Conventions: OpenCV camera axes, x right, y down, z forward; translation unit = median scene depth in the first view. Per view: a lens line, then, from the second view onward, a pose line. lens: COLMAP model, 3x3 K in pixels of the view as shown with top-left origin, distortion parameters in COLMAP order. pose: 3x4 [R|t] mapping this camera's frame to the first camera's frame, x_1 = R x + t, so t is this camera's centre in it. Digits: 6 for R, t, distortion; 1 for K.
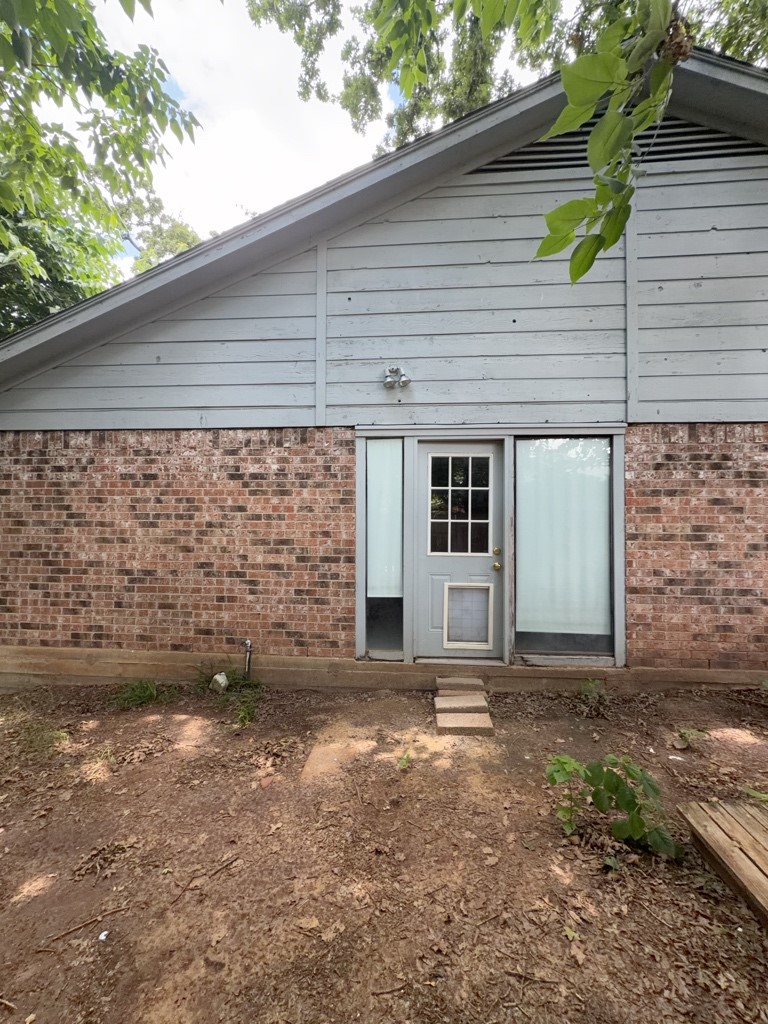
lens RADIAL K [[407.5, 0, 385.6], [0, 407.5, 514.1], [0, 0, 1]] dist [0.001067, 0.000933]
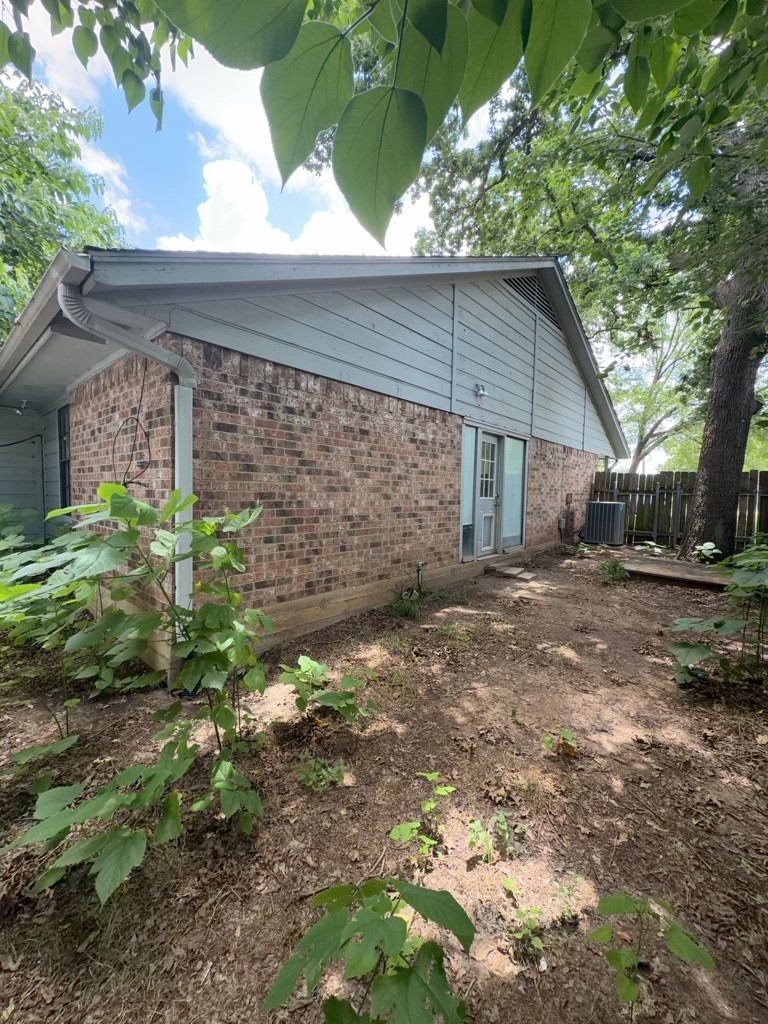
lens RADIAL K [[407.5, 0, 386.9], [0, 407.5, 513.5], [0, 0, 1]] dist [0.001067, 0.000933]
pose [[0.599169, -0.040044, 0.799620, -1.443374], [-0.035503, 0.996437, 0.076504, 0.042666], [-0.799835, -0.074228, 0.595613, 0.270425]]
